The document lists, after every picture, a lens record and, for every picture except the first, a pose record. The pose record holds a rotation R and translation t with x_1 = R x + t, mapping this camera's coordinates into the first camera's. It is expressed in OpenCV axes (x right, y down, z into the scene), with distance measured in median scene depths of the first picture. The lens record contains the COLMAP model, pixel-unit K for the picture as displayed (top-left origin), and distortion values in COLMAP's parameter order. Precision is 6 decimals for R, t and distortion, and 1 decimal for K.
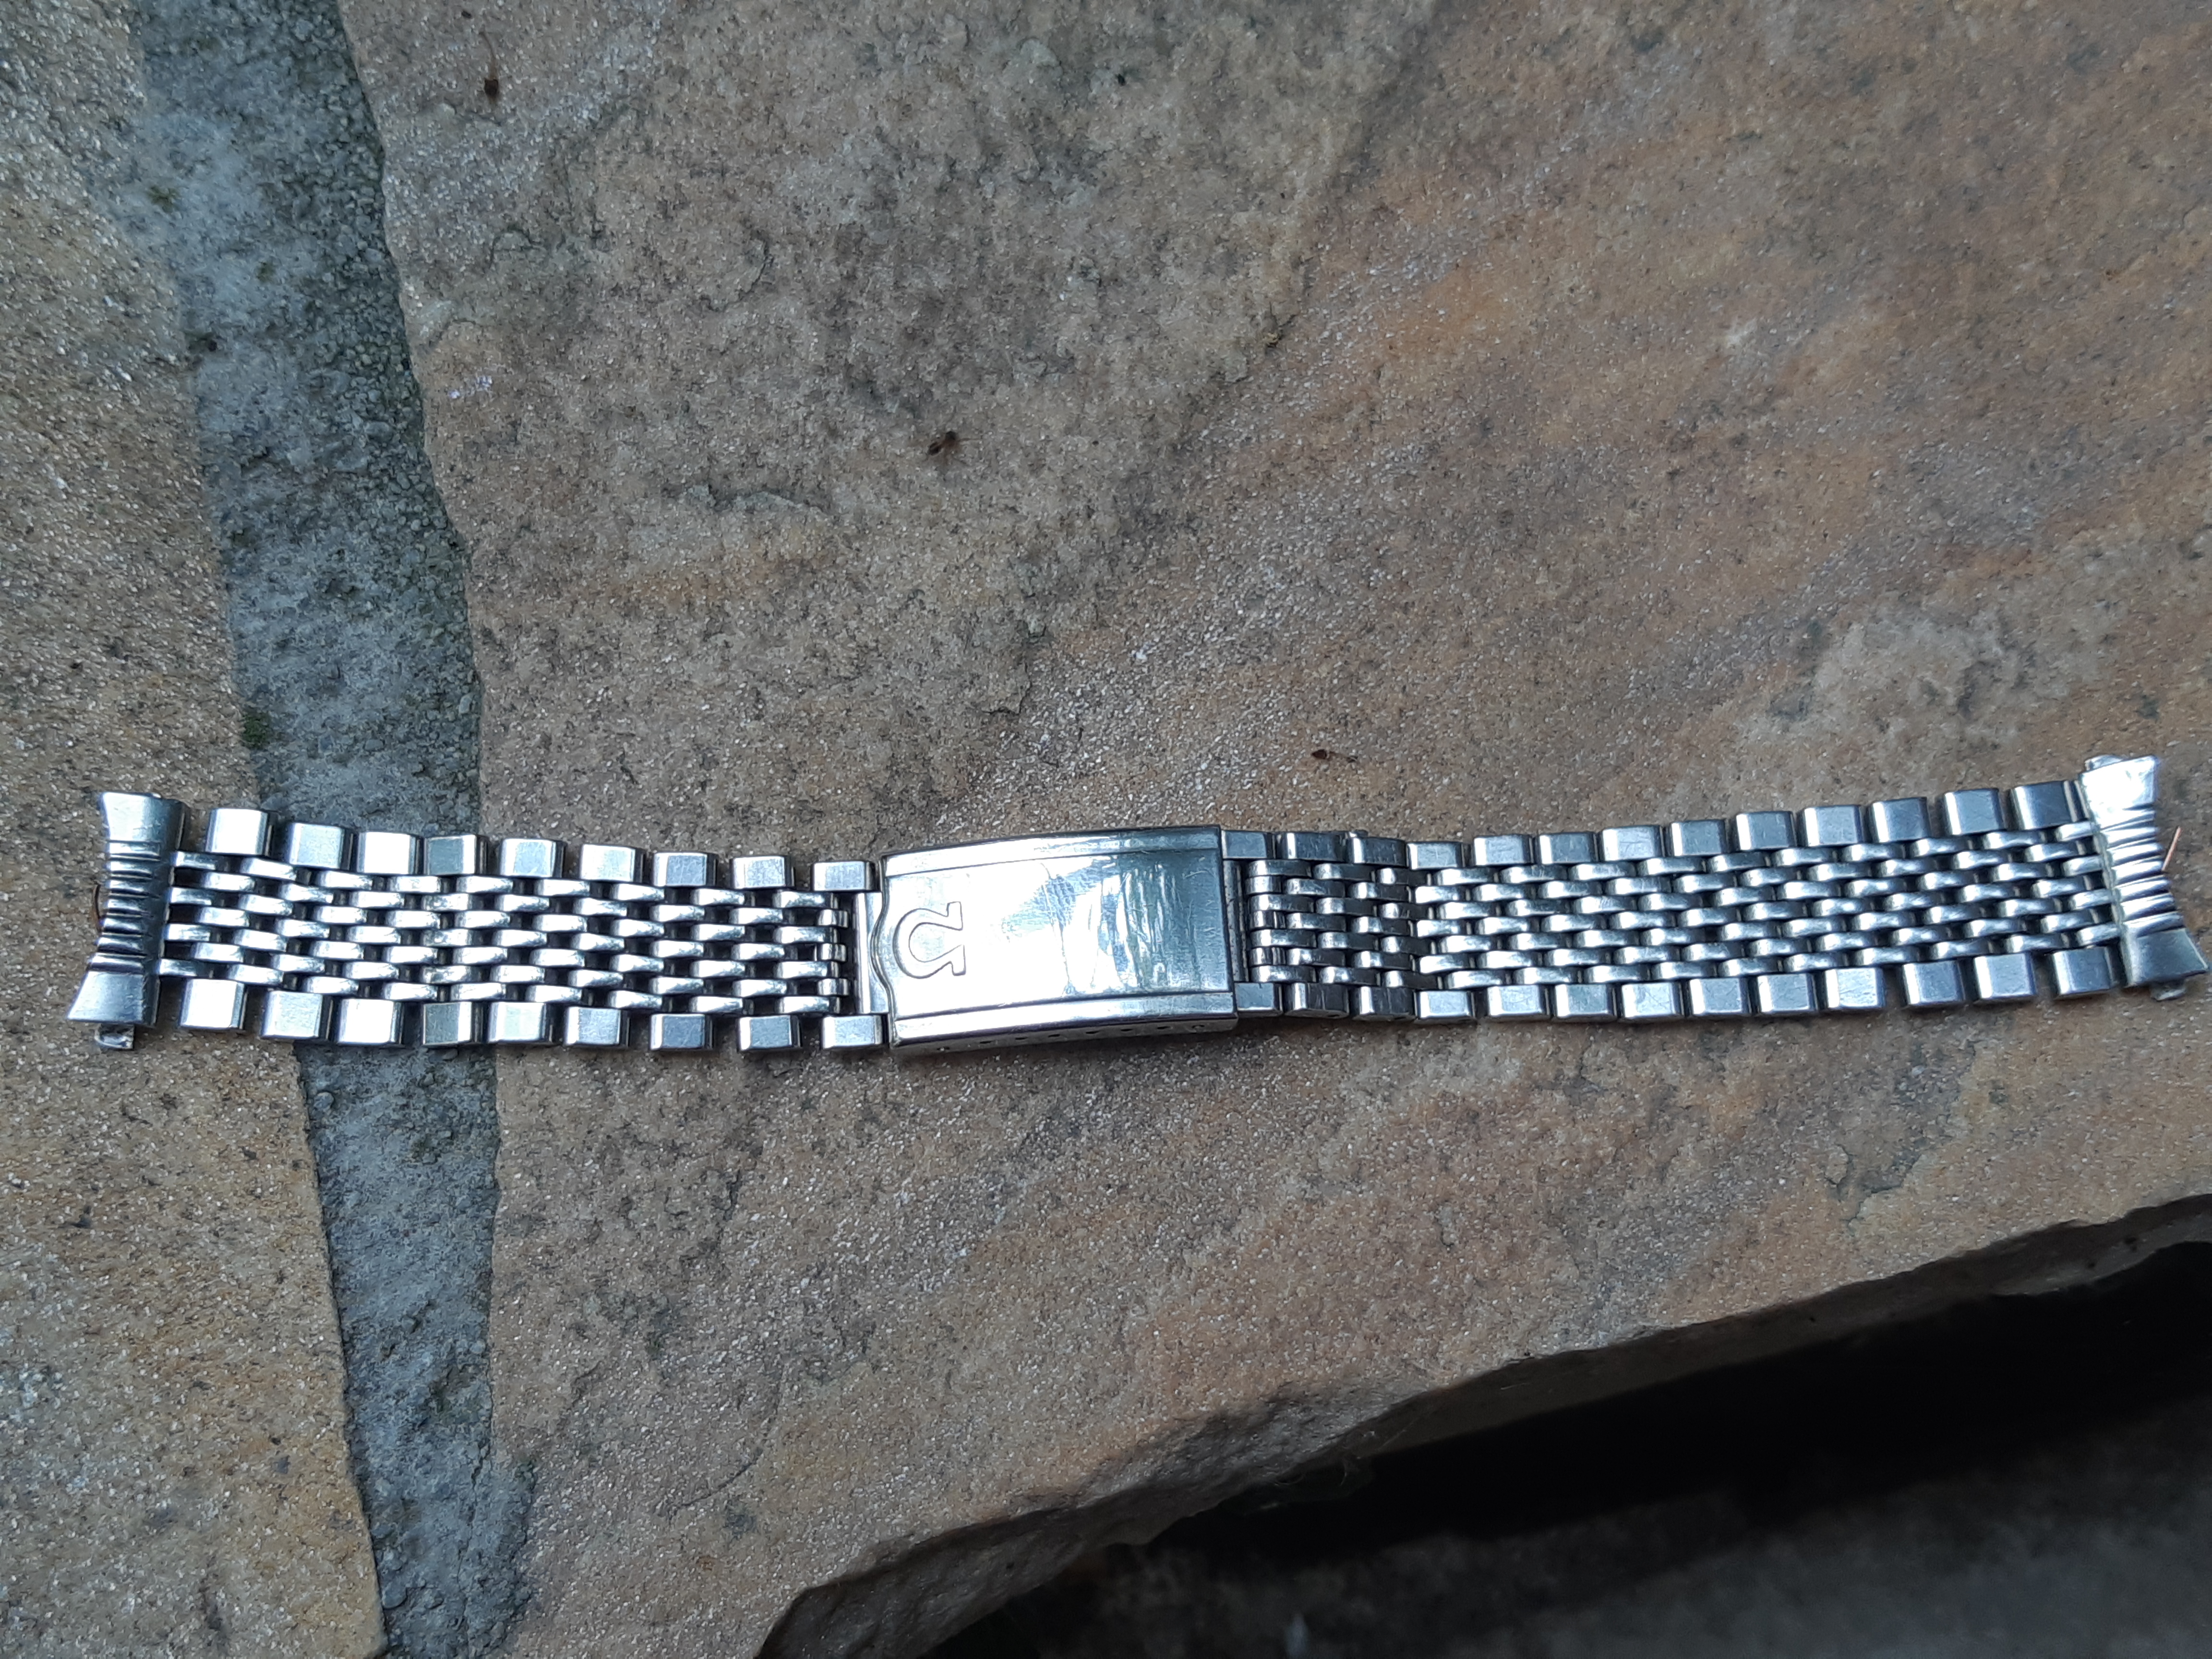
lens RADIAL K [[2893.9, 0, 1112.9], [0, 2893.9, 829.7], [0, 0, 1]] dist [0.055970, 0.000000]
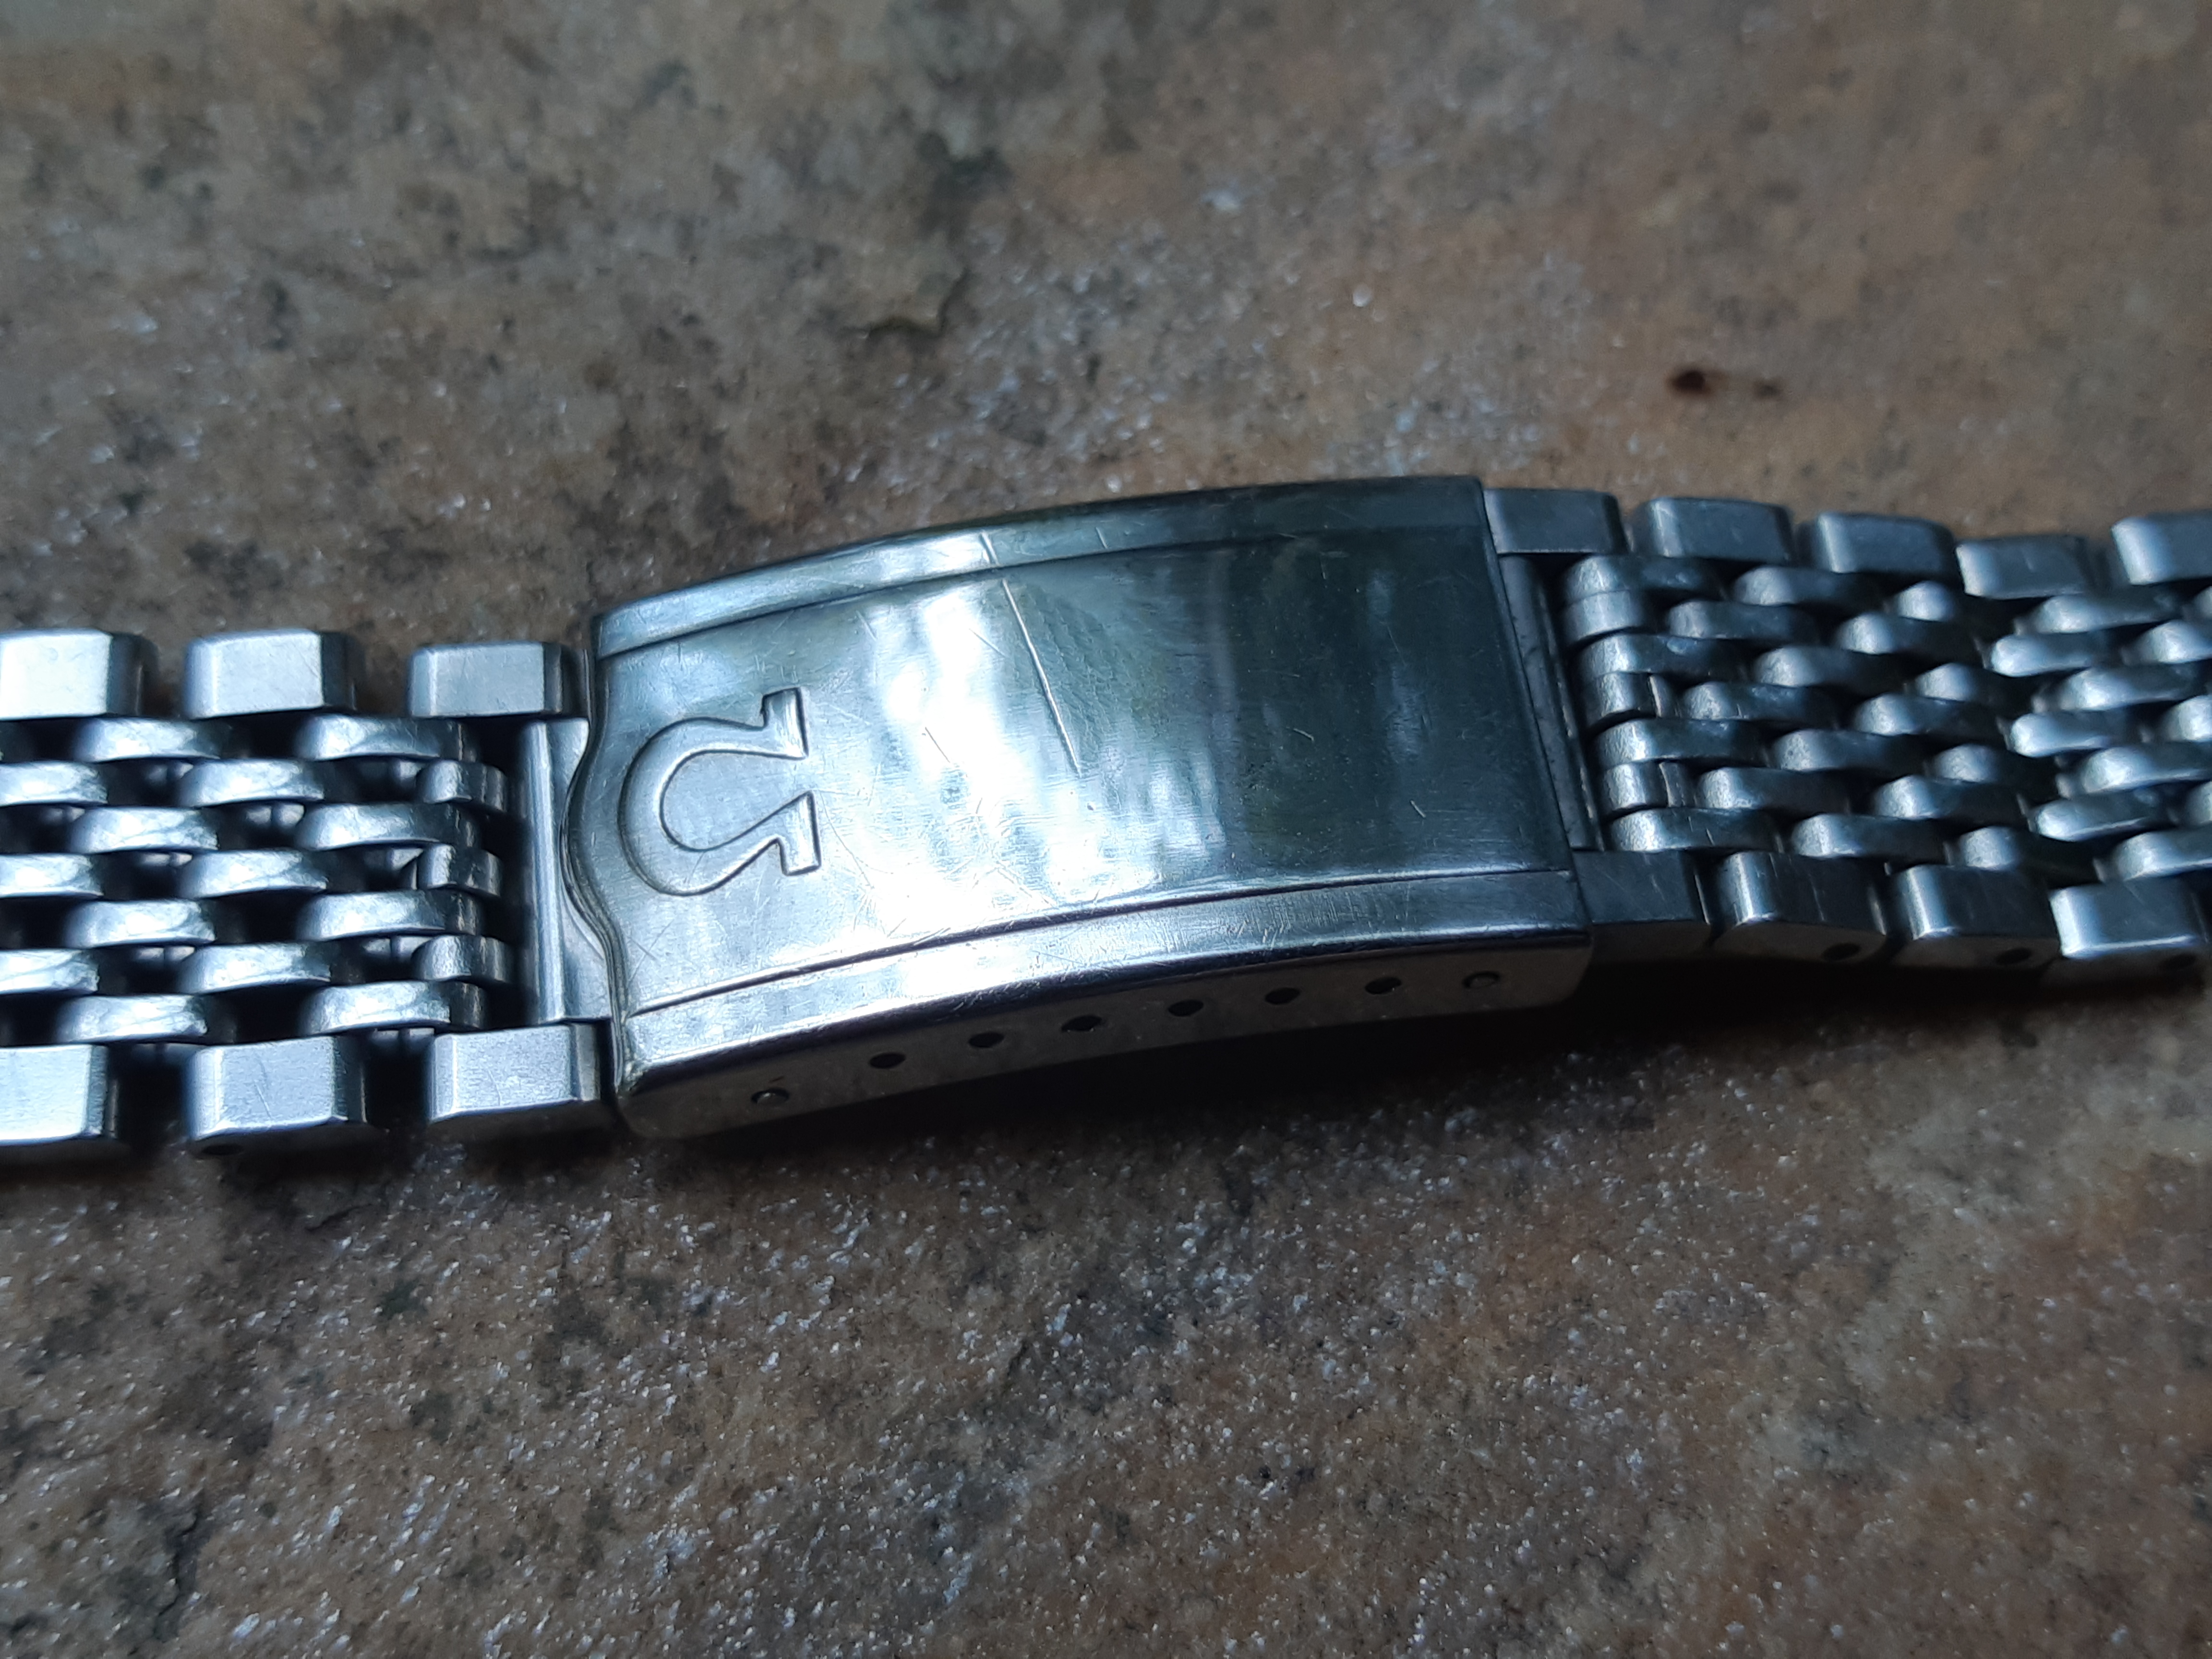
lens RADIAL K [[2893.9, 0, 1094.0], [0, 2893.9, 829.3], [0, 0, 1]] dist [0.055970, 0.000000]
pose [[0.997468, -0.070771, 0.006979, -0.018466], [0.070182, 0.963806, -0.257201, 0.133955], [0.011476, 0.257039, 0.966333, 0.626937]]
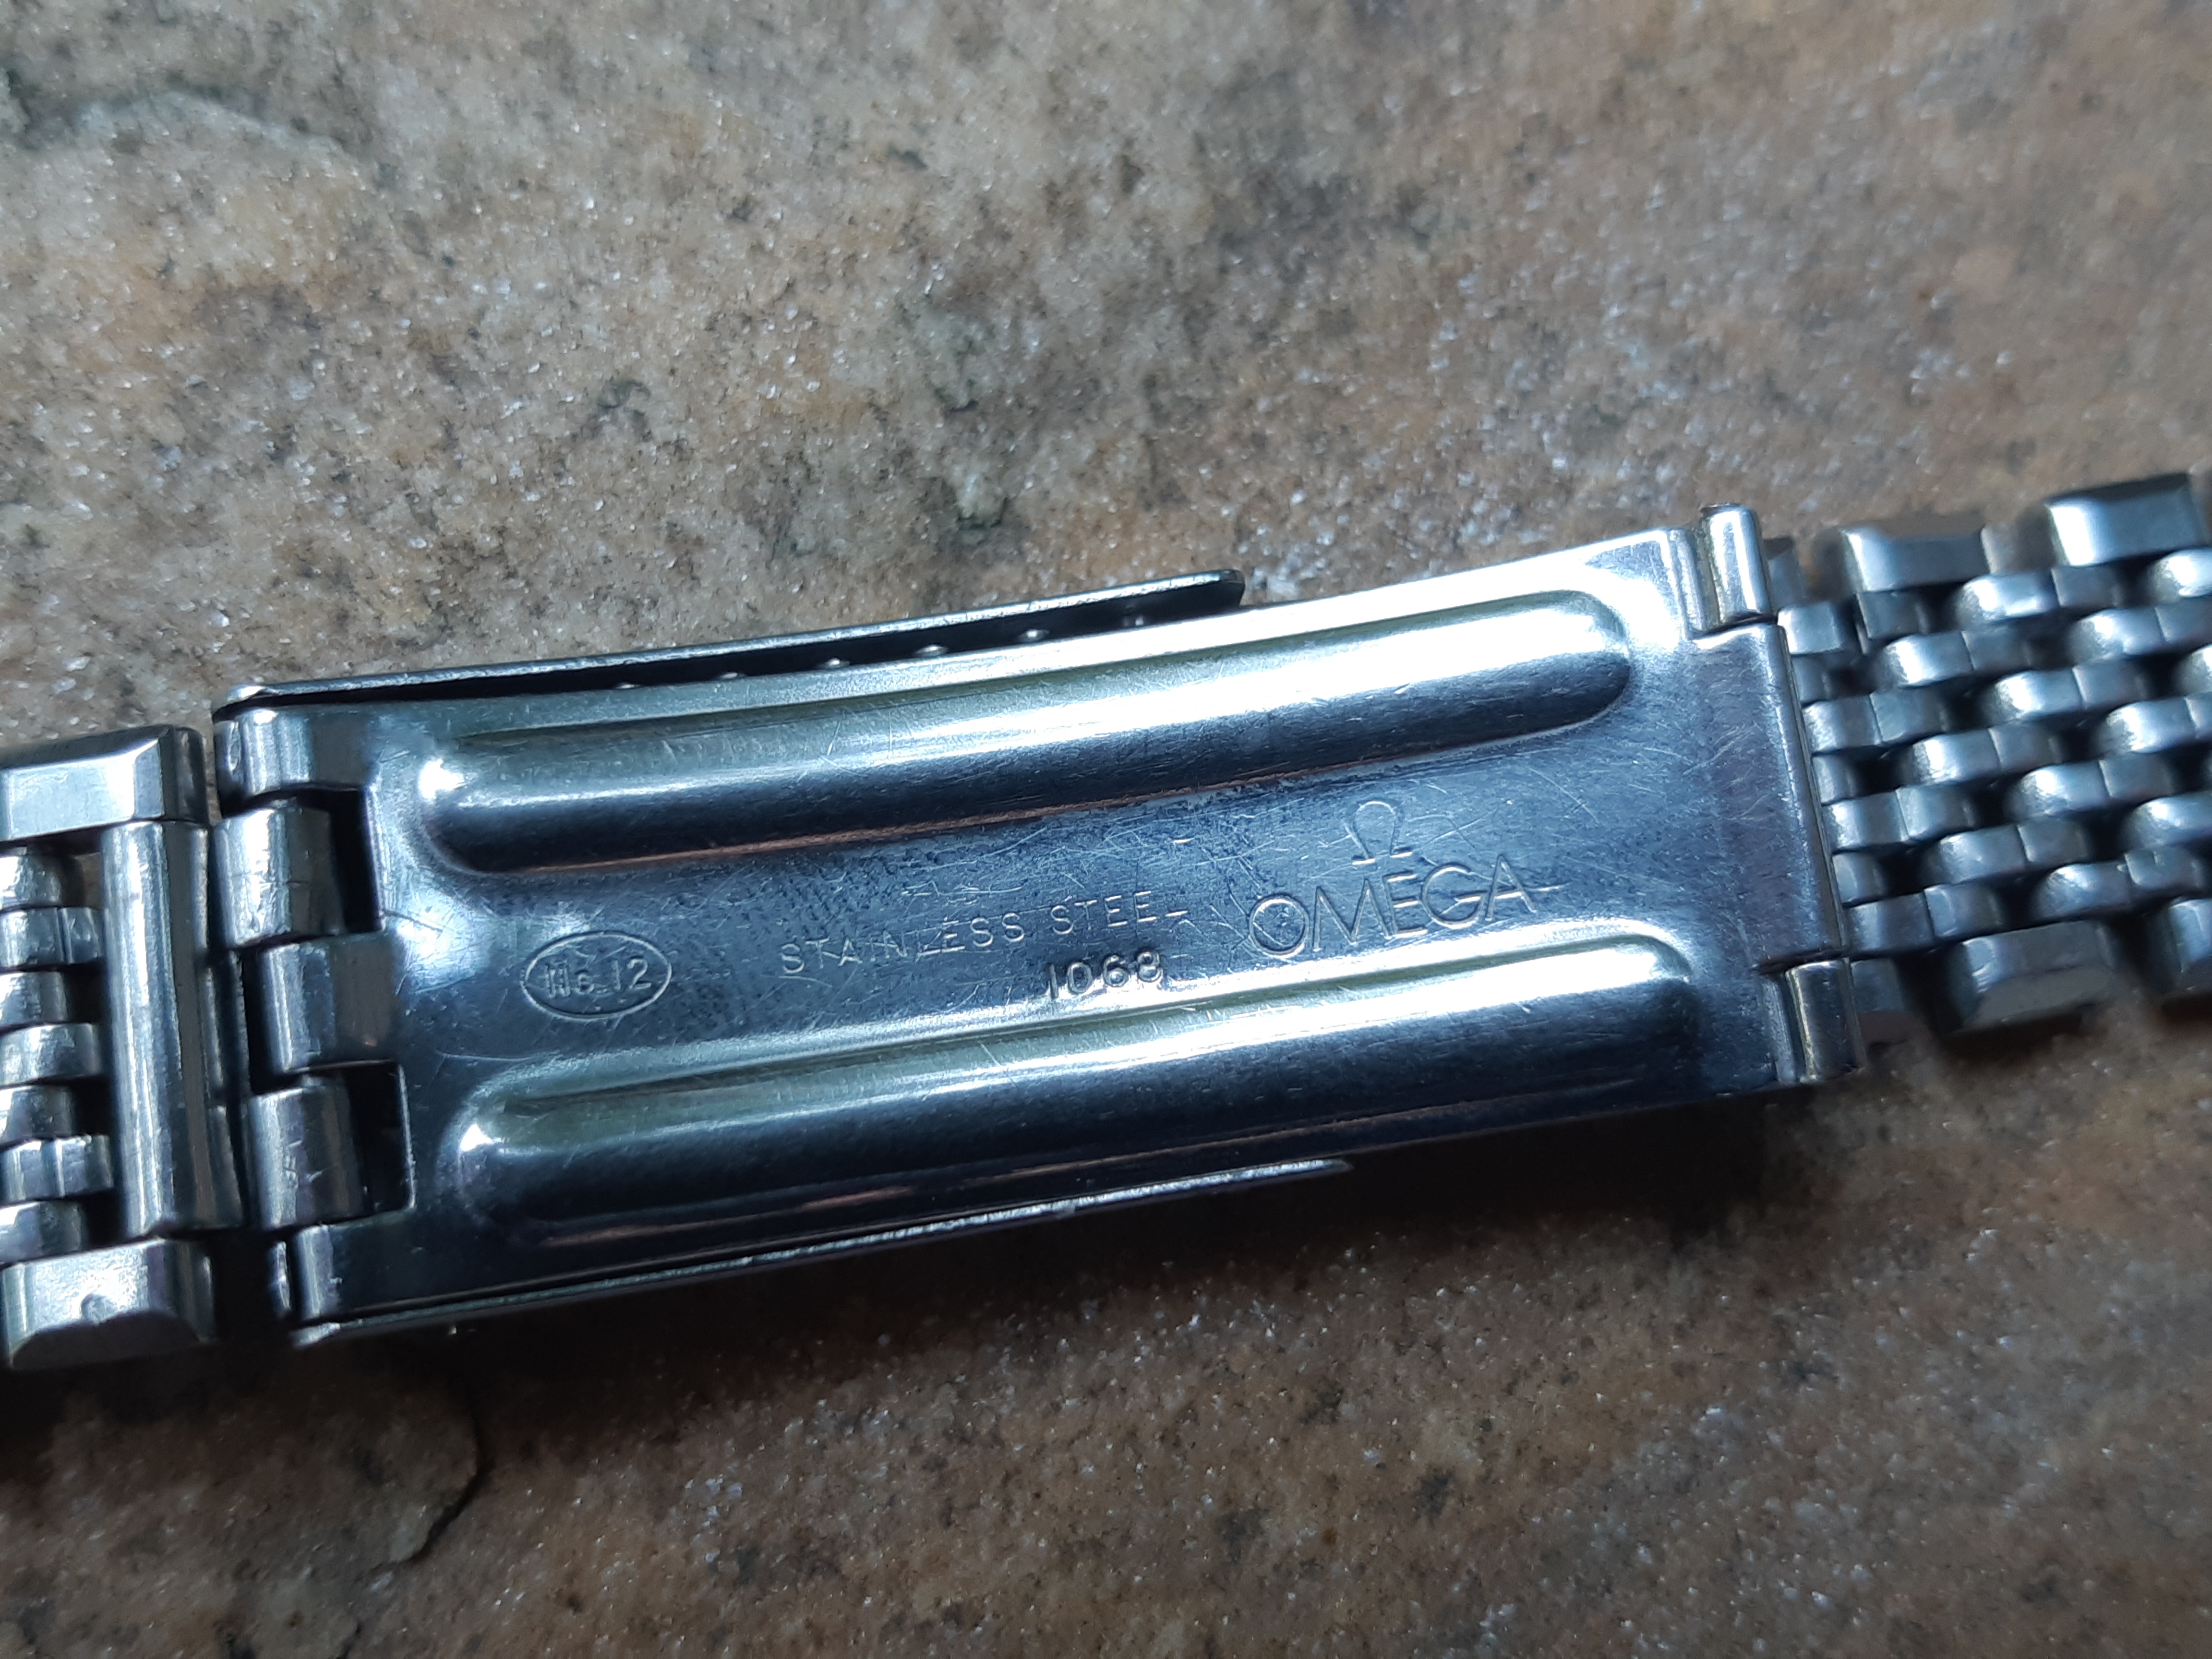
lens RADIAL K [[2893.9, 0, 1099.2], [0, 2893.9, 816.2], [0, 0, 1]] dist [0.055970, 0.000000]
pose [[0.998453, 0.001948, 0.055575, -0.031531], [-0.001390, 0.999948, -0.010060, -0.029275], [-0.055591, 0.009968, 0.998404, 0.662814]]
